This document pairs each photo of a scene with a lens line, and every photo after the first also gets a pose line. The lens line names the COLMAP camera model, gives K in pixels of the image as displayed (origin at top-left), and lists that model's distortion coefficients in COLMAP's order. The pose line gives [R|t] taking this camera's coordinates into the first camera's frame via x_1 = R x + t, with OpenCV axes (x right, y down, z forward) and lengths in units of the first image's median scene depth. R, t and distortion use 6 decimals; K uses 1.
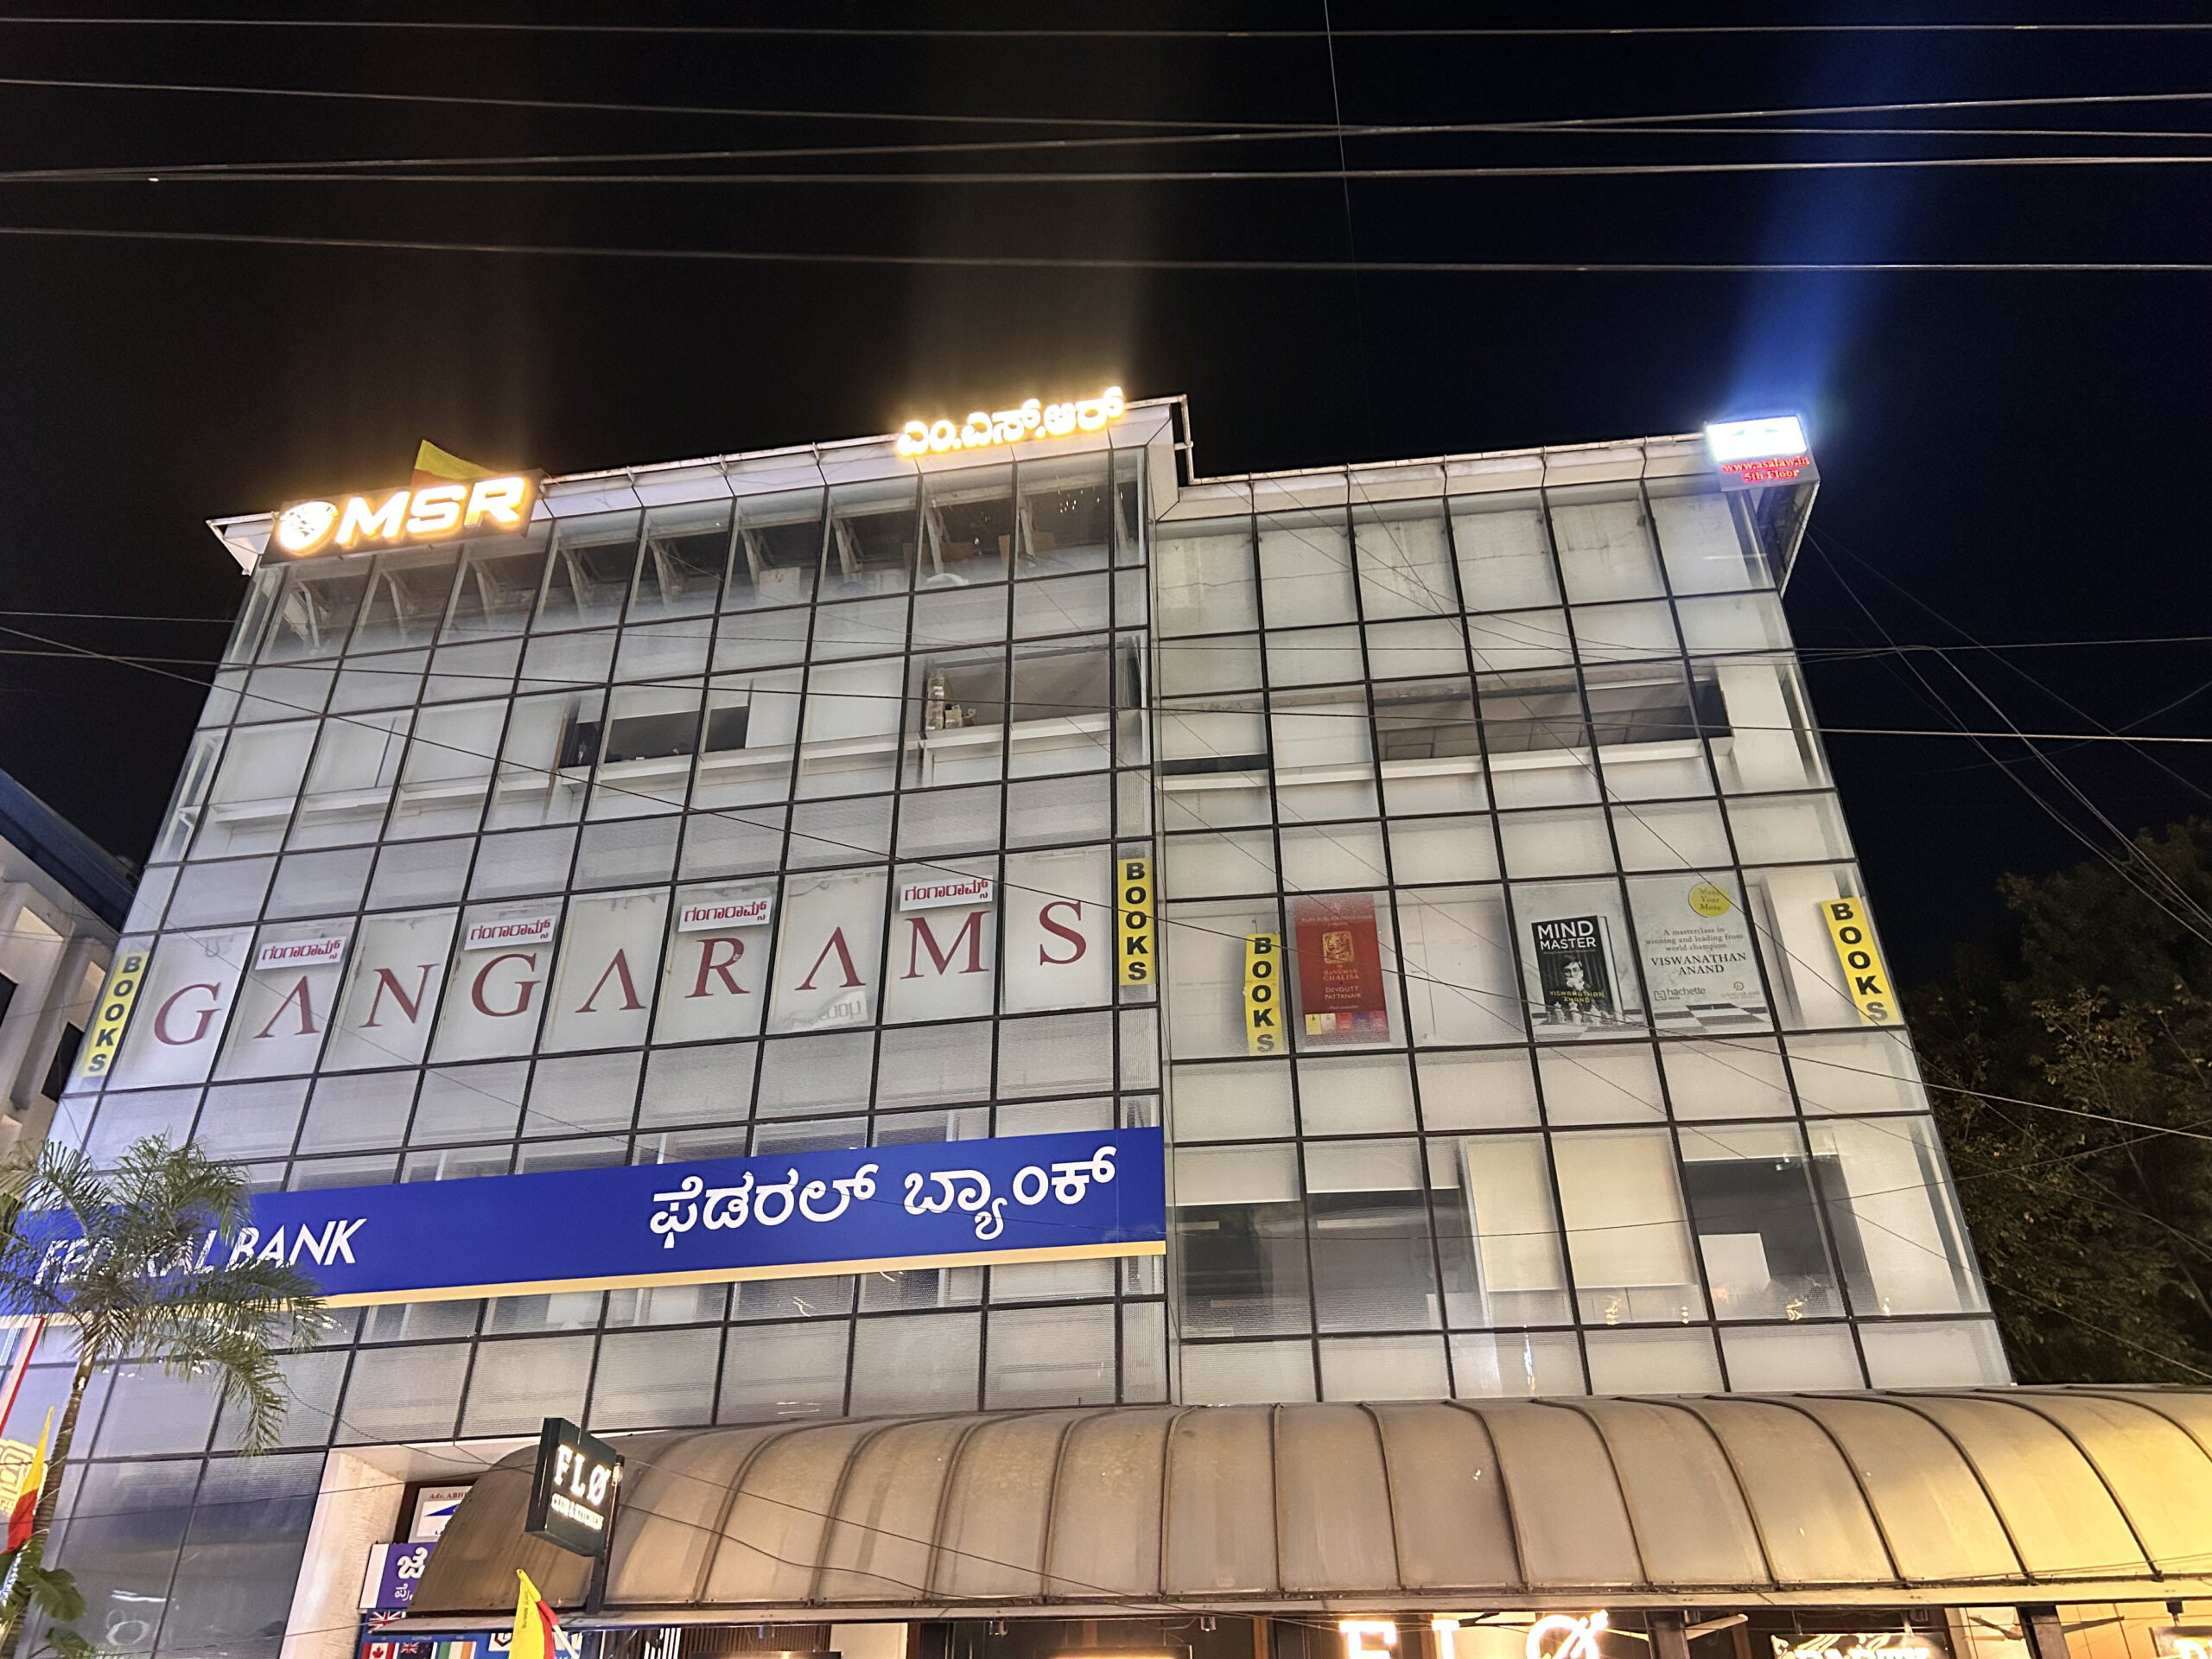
lens RADIAL K [[1638.6, 0, 1106.0], [0, 1638.6, 829.5], [0, 0, 1]] dist [0.012034, 0.008552]
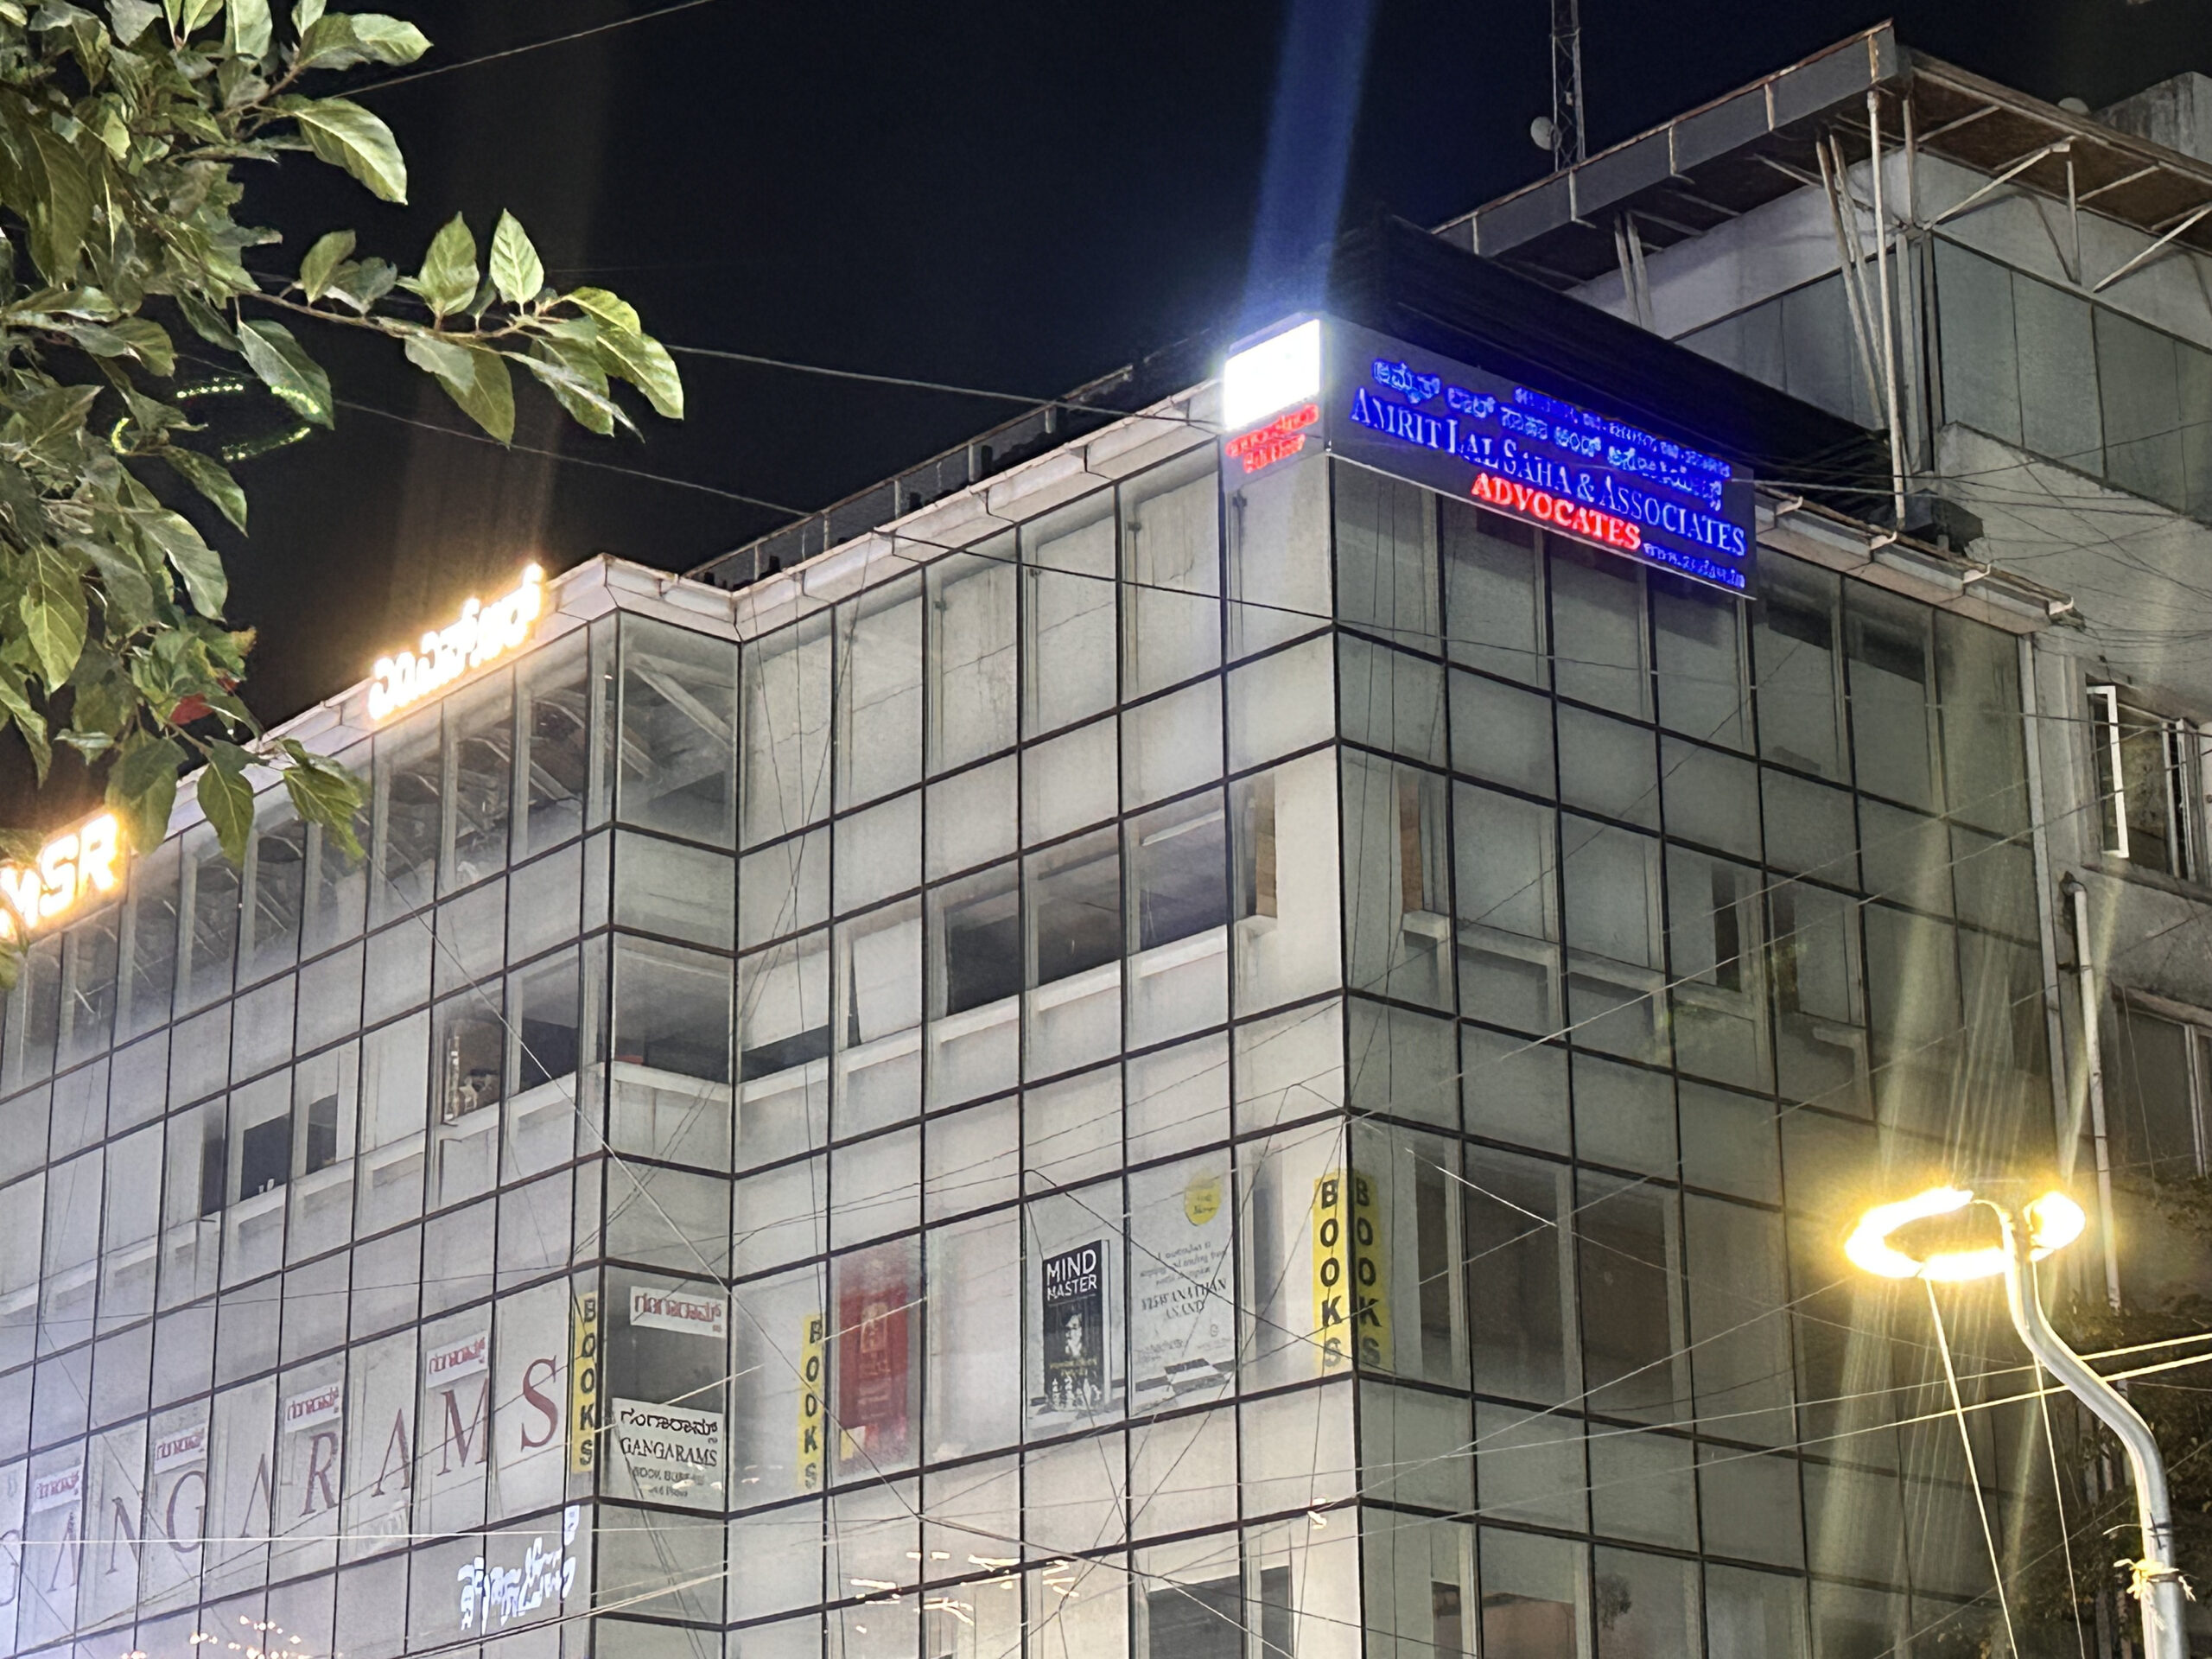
lens RADIAL K [[4777.6, 0, 1106.0], [0, 4777.6, 829.5], [0, 0, 1]] dist [0.207876, 0.040705]
pose [[0.749757, -0.212437, -0.626686, 1.608992], [0.364234, 0.923173, 0.122823, -0.360271], [0.552447, -0.320348, 0.769532, -0.540920]]
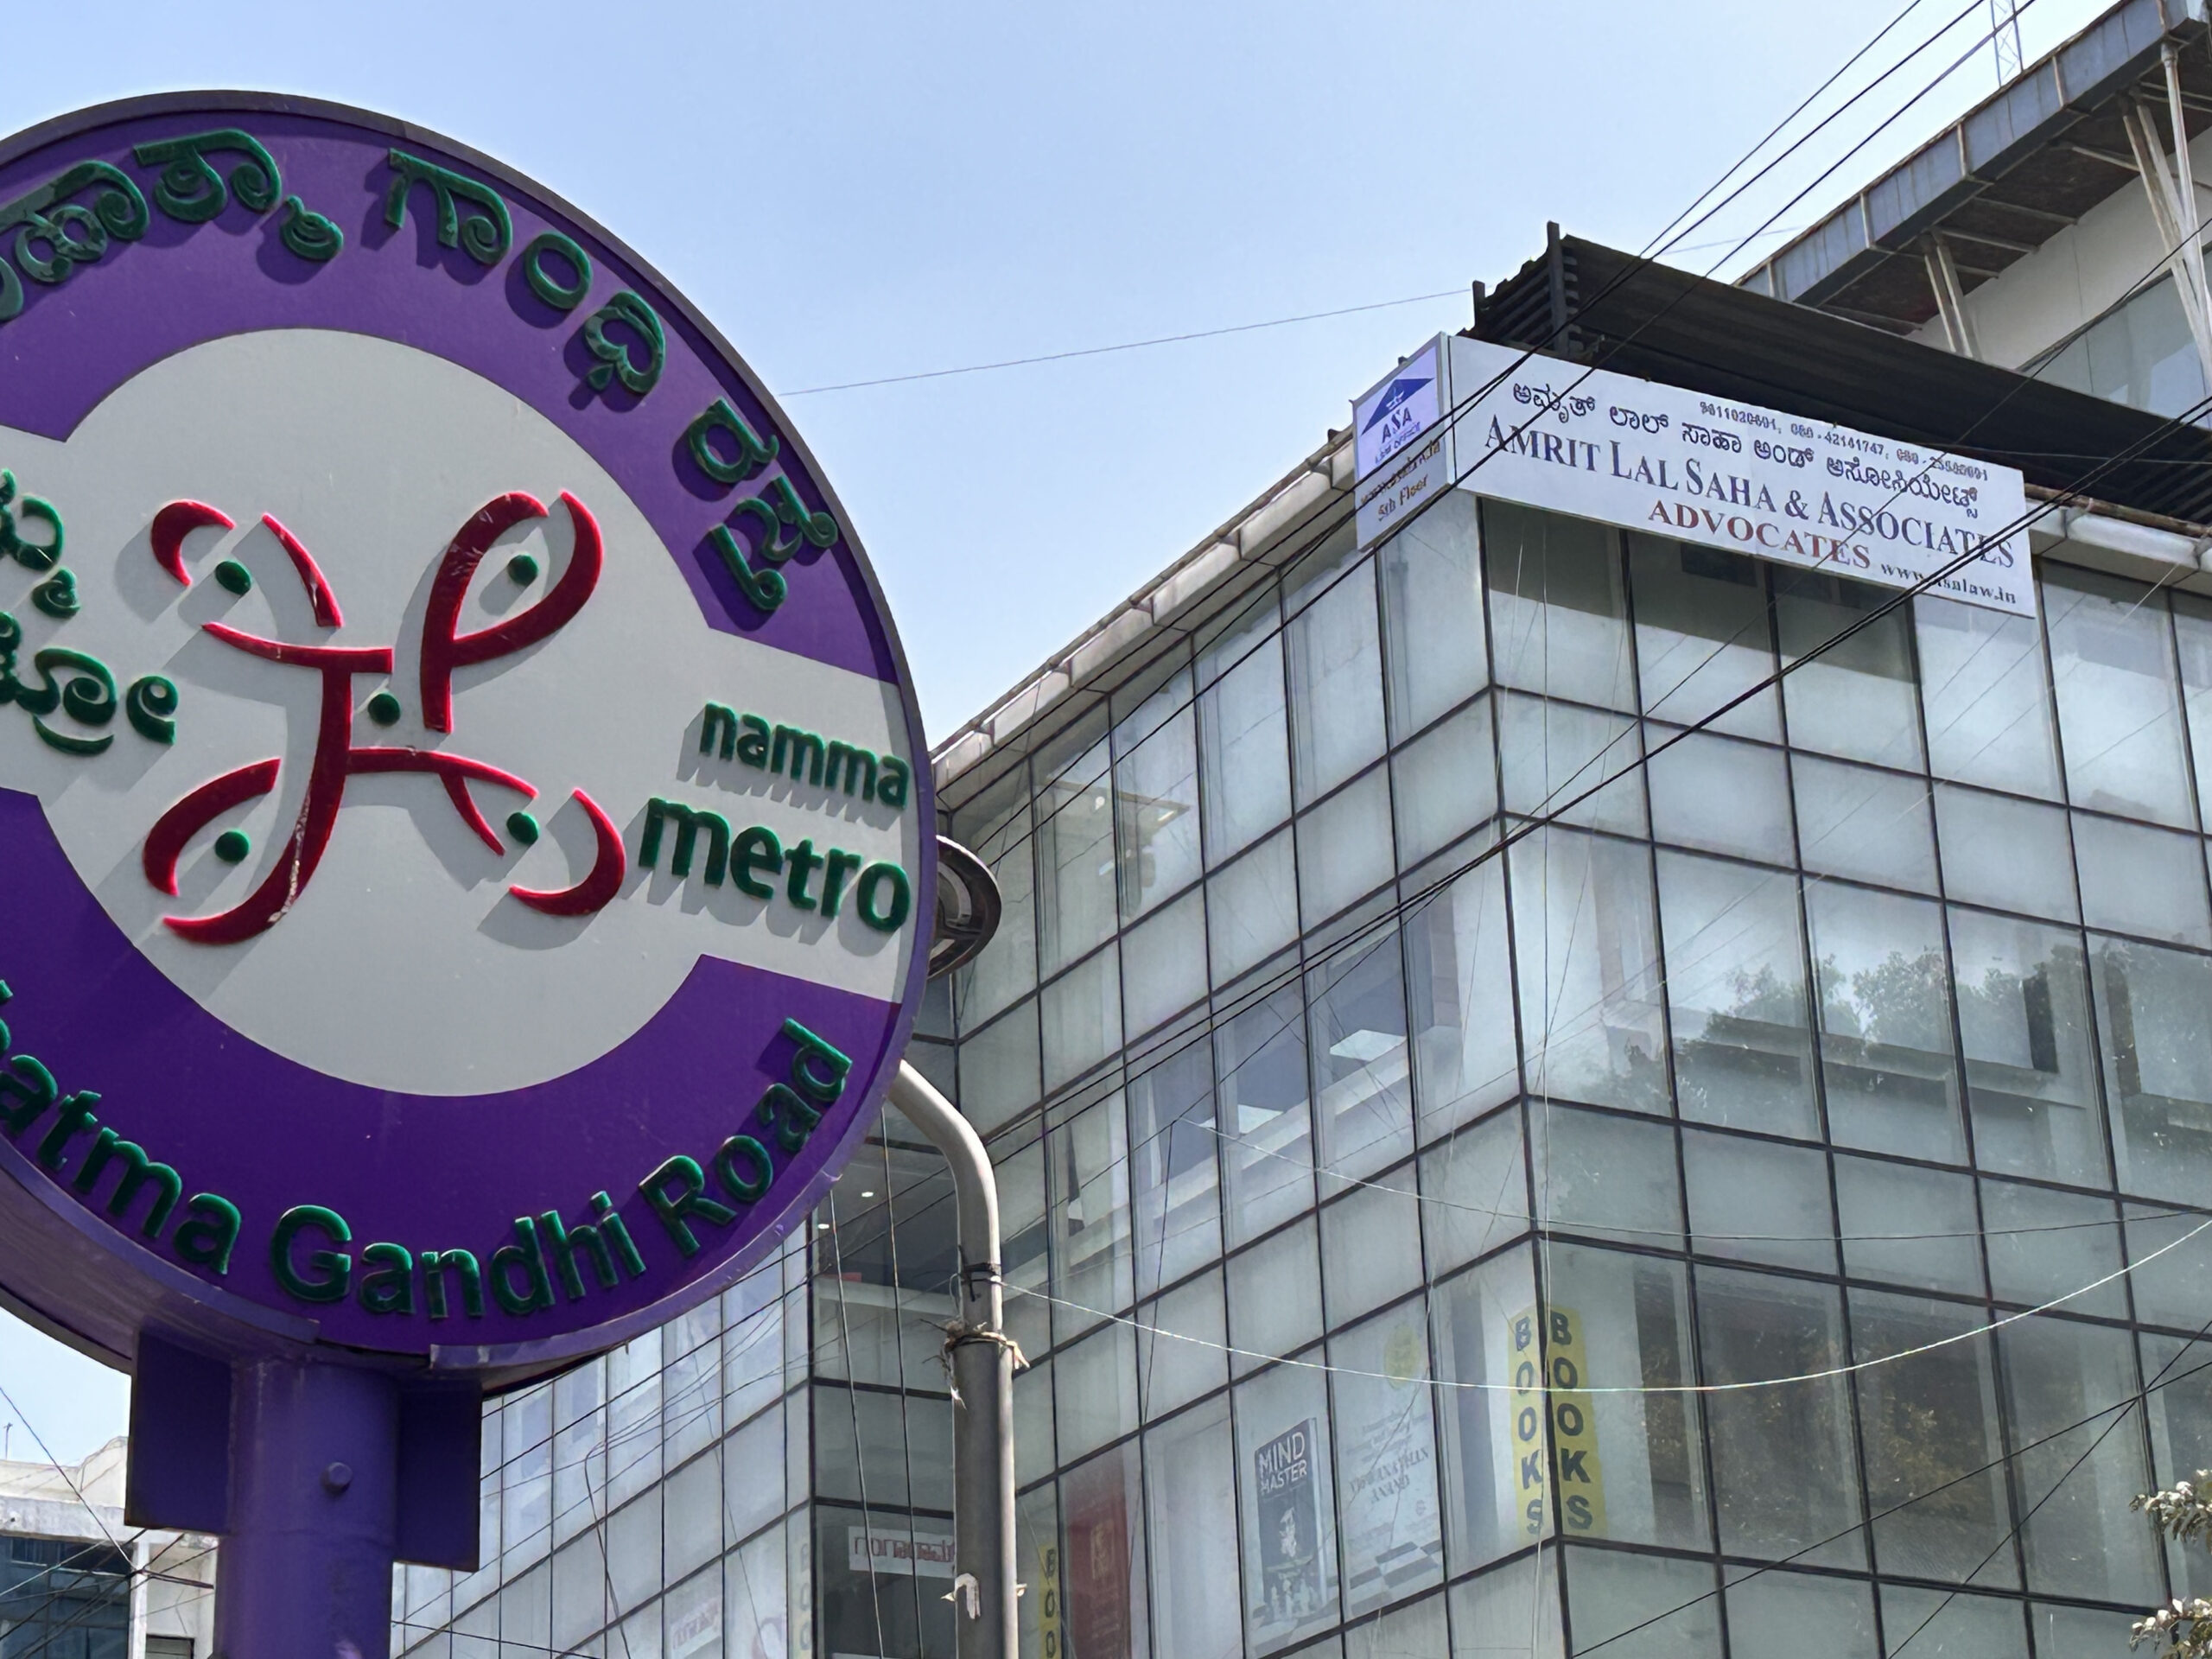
lens RADIAL K [[4912.9, 0, 1034.3], [0, 4912.9, 833.1], [0, 0, 1]] dist [0.209074, -0.915643]
pose [[0.588519, -0.330581, -0.737808, 1.652788], [0.464122, 0.885375, -0.026489, -0.140056], [0.661994, -0.326844, 0.674490, -0.257419]]
